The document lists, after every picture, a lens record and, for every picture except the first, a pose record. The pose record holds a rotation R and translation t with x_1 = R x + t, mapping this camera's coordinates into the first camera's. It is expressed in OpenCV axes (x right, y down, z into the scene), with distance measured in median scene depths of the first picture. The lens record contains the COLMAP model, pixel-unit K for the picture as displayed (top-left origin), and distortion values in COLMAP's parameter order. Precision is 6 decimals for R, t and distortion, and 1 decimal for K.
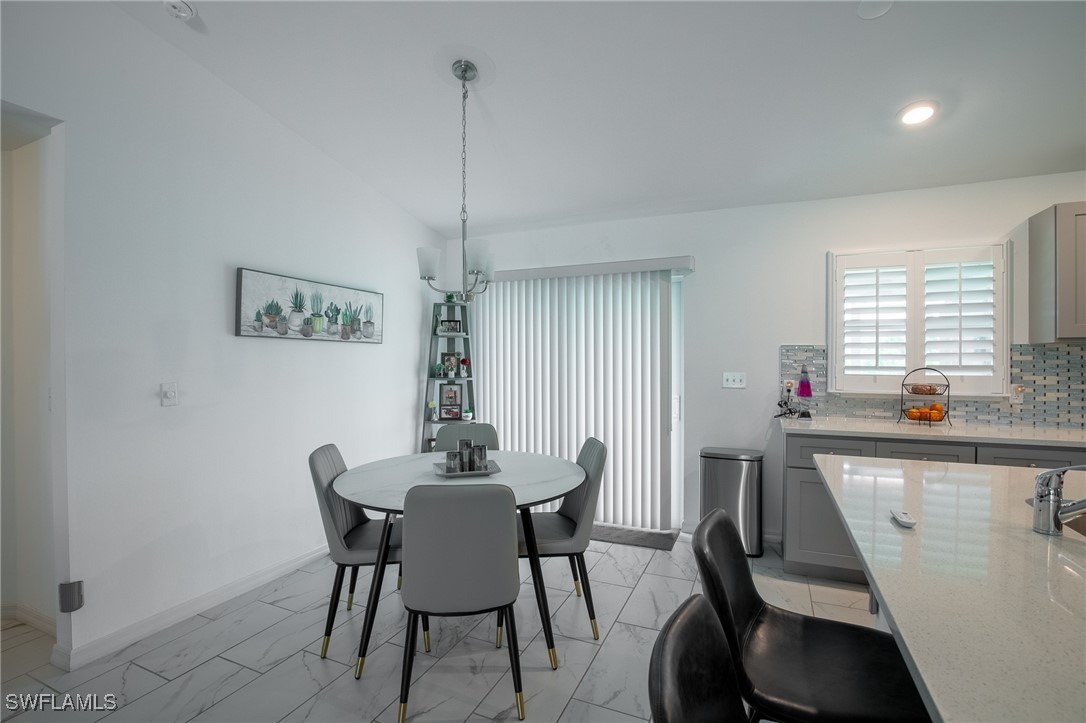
lens RADIAL K [[499.2, 0, 543.0], [0, 499.2, 361.5], [0, 0, 1]] dist [-0.036991, 0.006434]
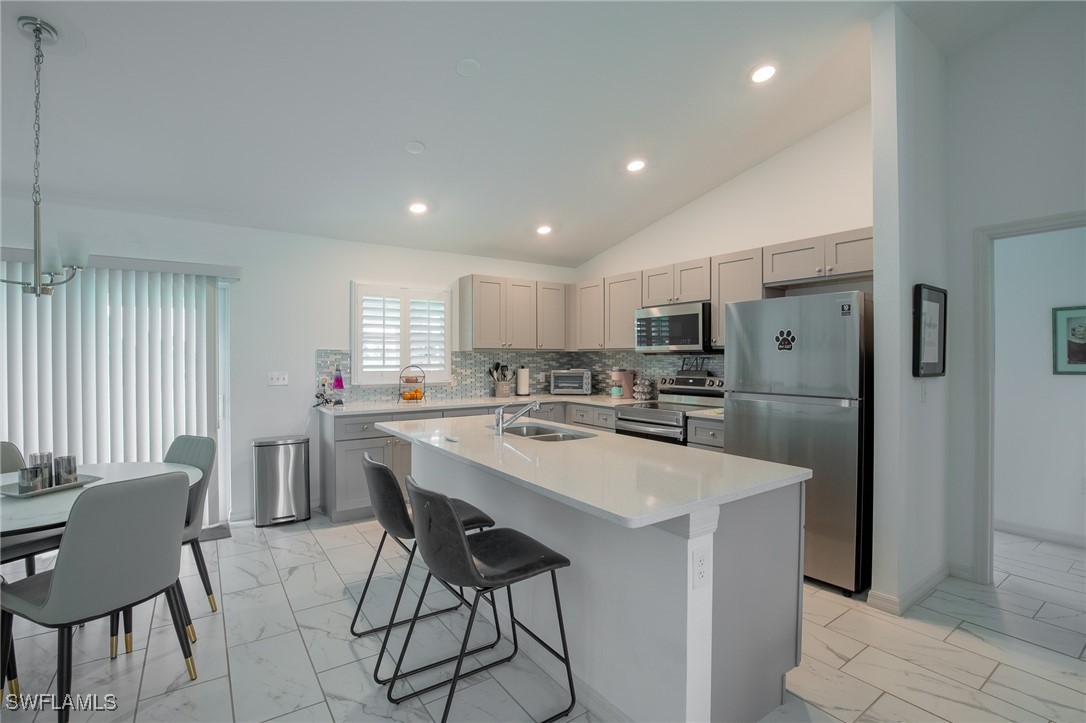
lens RADIAL K [[499.2, 0, 543.0], [0, 499.2, 361.5], [0, 0, 1]] dist [-0.036991, 0.006434]
pose [[0.515123, -0.004544, 0.857104, -0.320937], [0.007355, 0.999973, 0.000881, 0.001040], [-0.857085, 0.005850, 0.515142, -0.148961]]
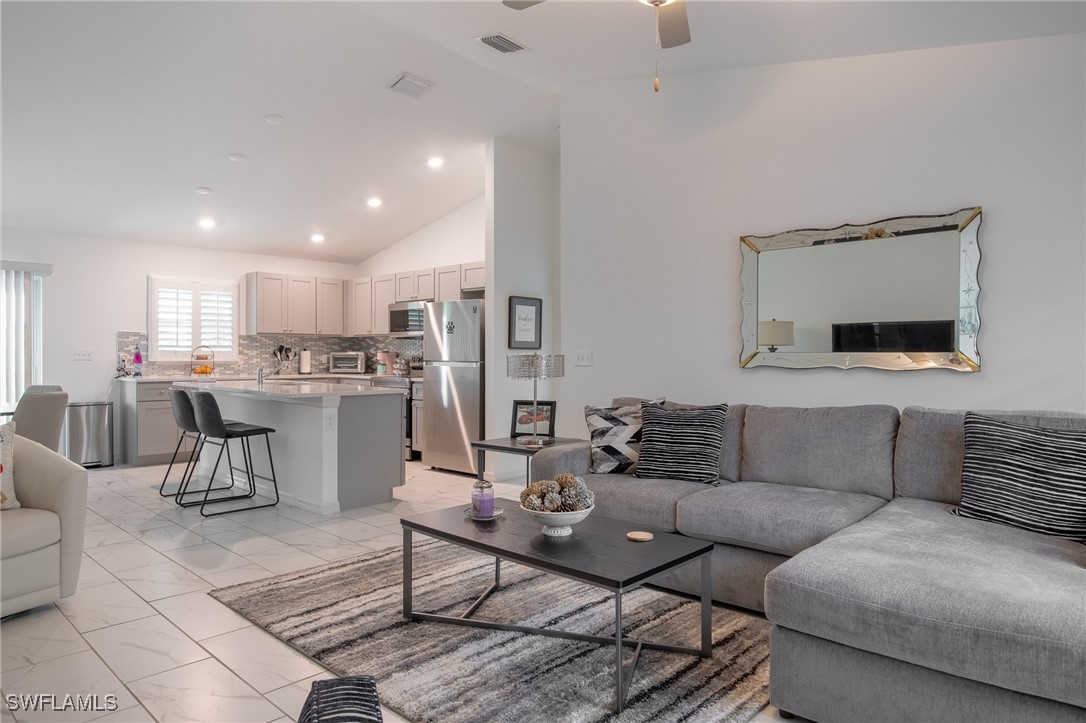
lens RADIAL K [[669.5, 0, 543.9], [0, 669.5, 361.0], [0, 0, 1]] dist [-0.006952, 0.000546]
pose [[0.327288, -0.004466, 0.944914, -1.111180], [0.003897, 0.999987, 0.003376, 0.060367], [-0.944917, 0.002577, 0.327301, -0.987644]]
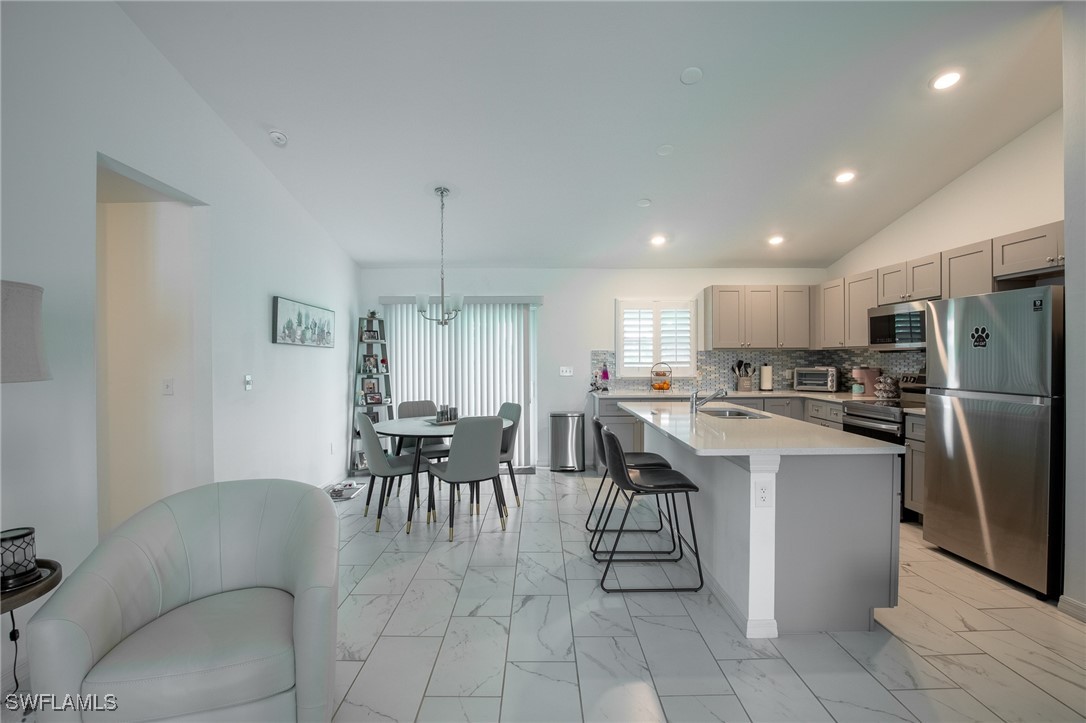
lens RADIAL K [[499.2, 0, 543.0], [0, 499.2, 361.5], [0, 0, 1]] dist [-0.036991, 0.006434]
pose [[0.910798, -0.004446, 0.412828, -0.420996], [0.005685, 0.999982, -0.001773, 0.007981], [-0.412813, 0.003962, 0.910807, -0.553108]]
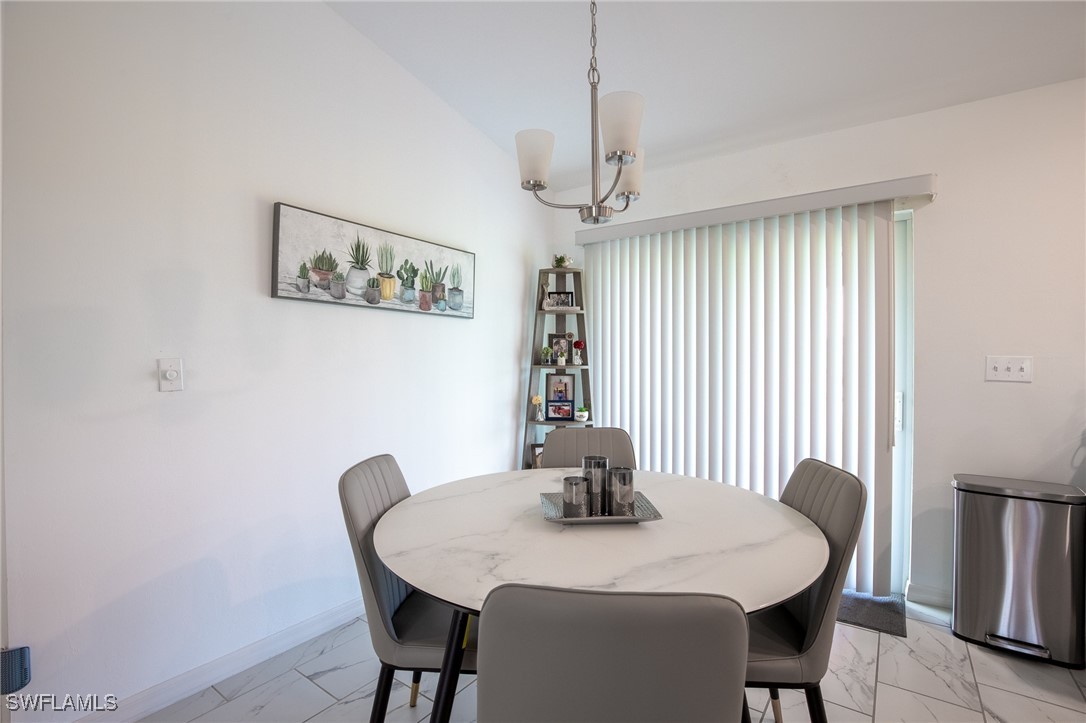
lens RADIAL K [[499.2, 0, 543.0], [0, 499.2, 361.5], [0, 0, 1]] dist [-0.036991, 0.006434]
pose [[0.979727, 0.004324, -0.200289, -0.074619], [-0.004257, 0.999991, 0.000767, 0.033769], [0.200290, 0.000101, 0.979737, 0.312142]]
